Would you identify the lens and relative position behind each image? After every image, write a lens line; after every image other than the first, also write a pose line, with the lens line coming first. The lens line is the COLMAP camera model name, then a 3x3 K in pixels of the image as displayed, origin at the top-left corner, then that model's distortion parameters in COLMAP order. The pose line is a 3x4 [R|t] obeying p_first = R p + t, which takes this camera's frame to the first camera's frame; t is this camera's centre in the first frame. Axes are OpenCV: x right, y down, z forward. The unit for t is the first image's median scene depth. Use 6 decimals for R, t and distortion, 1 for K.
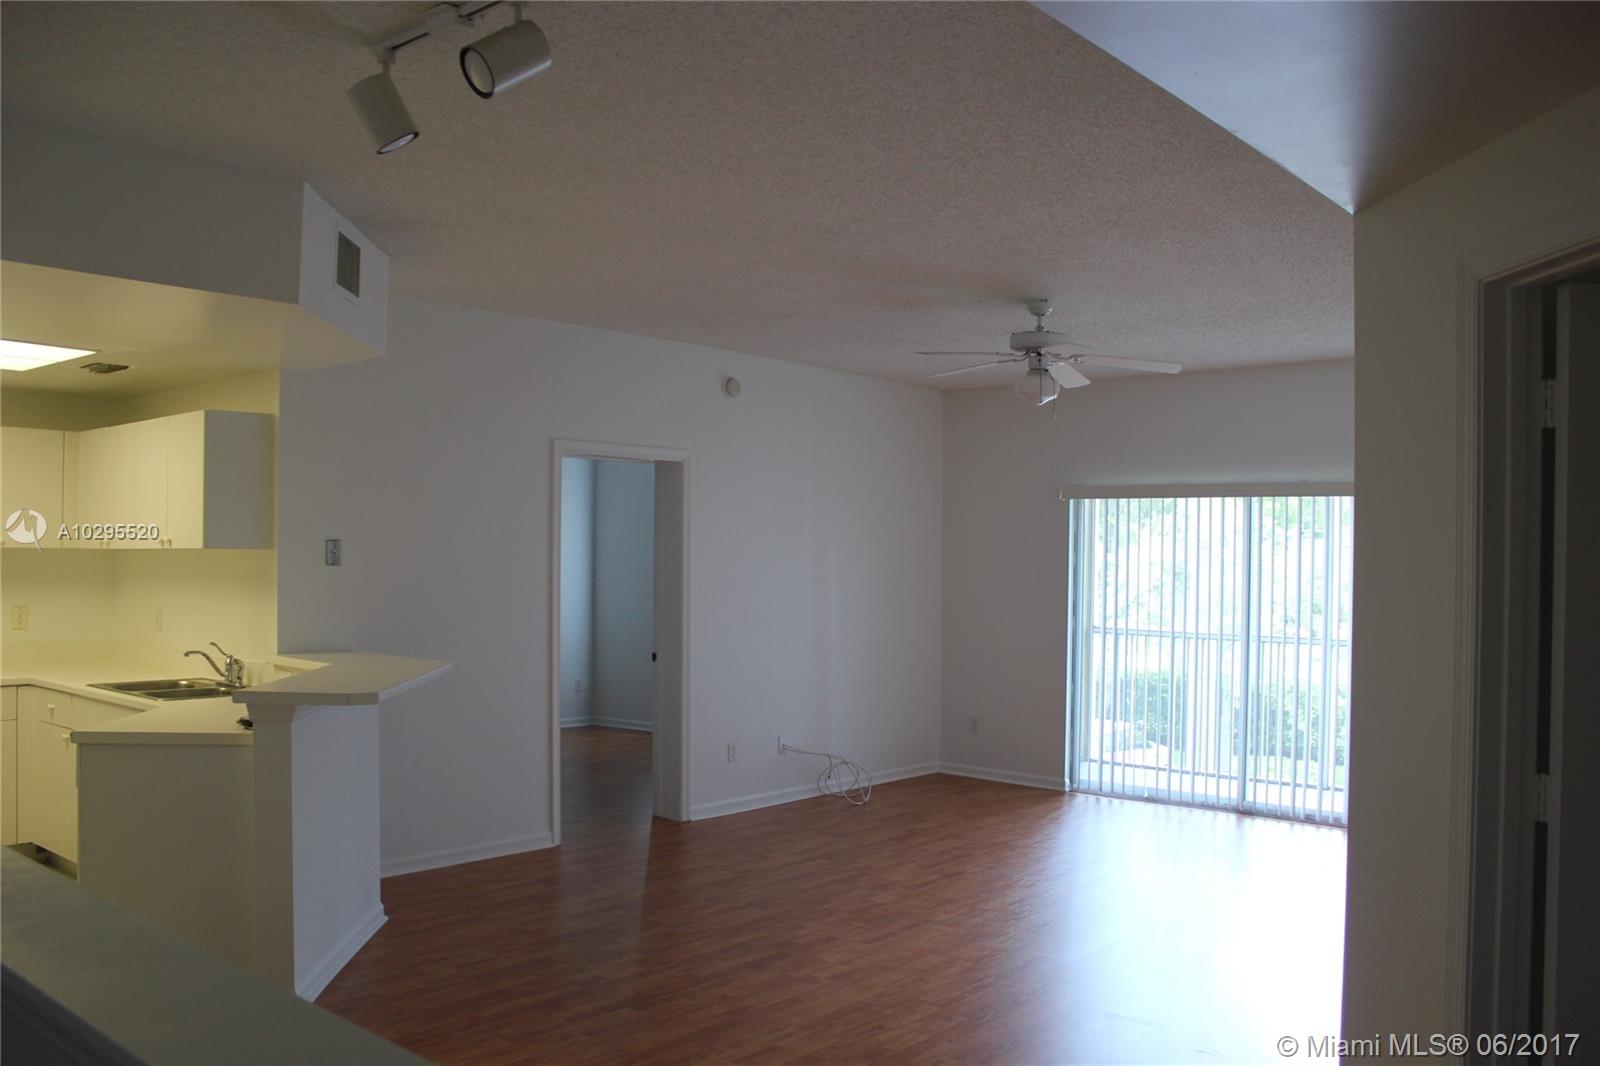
lens RADIAL K [[1340.3, 0, 790.2], [0, 1340.3, 539.2], [0, 0, 1]] dist [-0.162233, 0.138111]
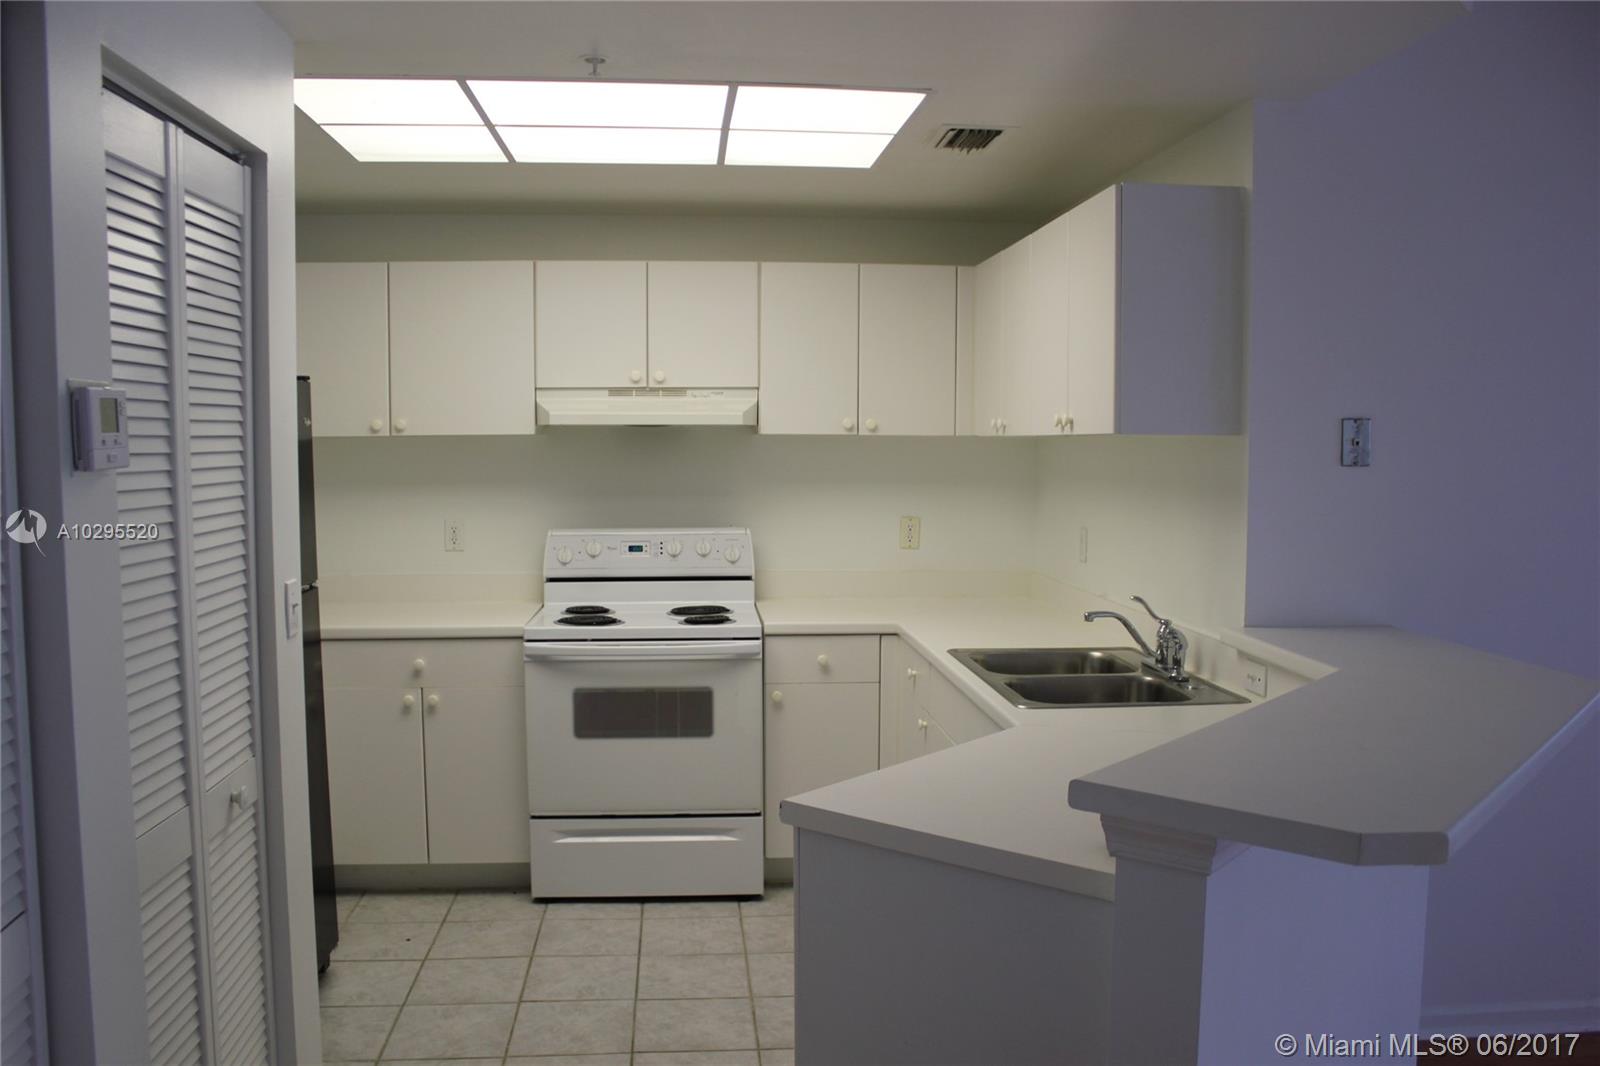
lens RADIAL K [[1314.6, 0, 785.1], [0, 1314.6, 570.3], [0, 0, 1]] dist [-0.164971, 0.129937]
pose [[0.721313, 0.063515, -0.689690, -0.139486], [0.009877, 0.994742, 0.101938, 0.006034], [0.692538, -0.080341, 0.716893, 0.422154]]
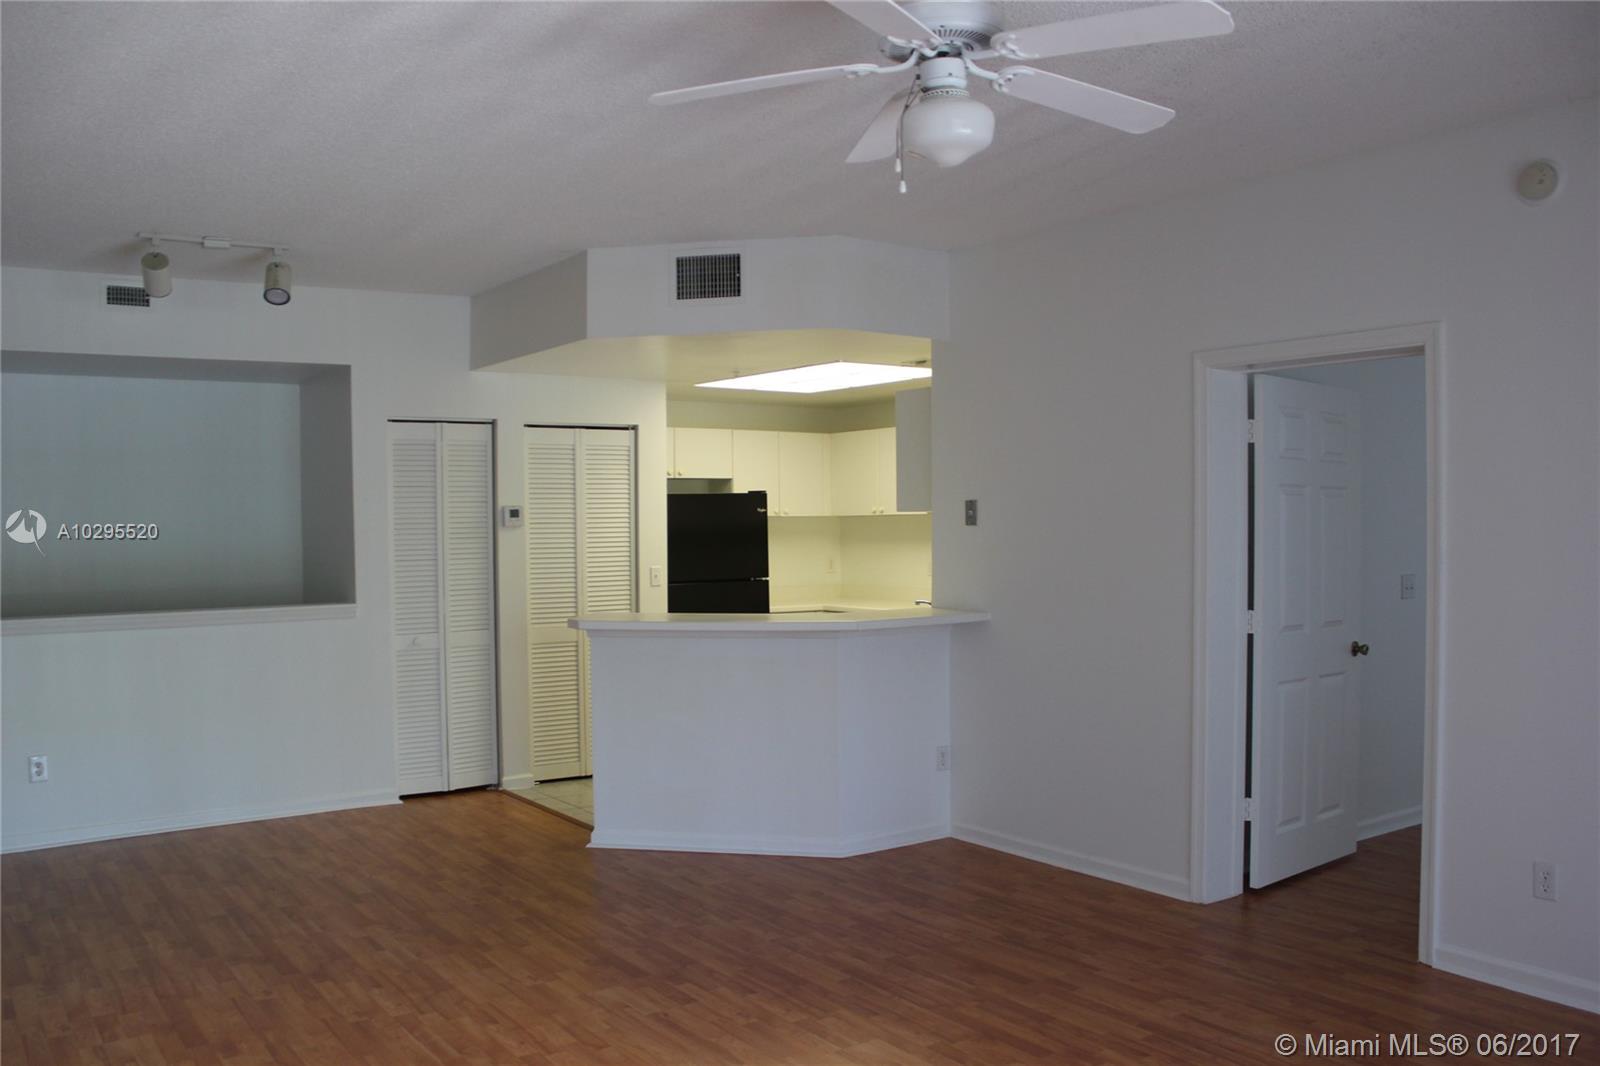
lens RADIAL K [[1340.3, 0, 790.2], [0, 1340.3, 539.2], [0, 0, 1]] dist [-0.162233, 0.138111]
pose [[-0.236430, 0.007263, -0.971621, 0.621046], [0.019382, 0.999808, 0.002757, 0.022657], [0.971455, -0.018180, -0.236526, 1.006564]]
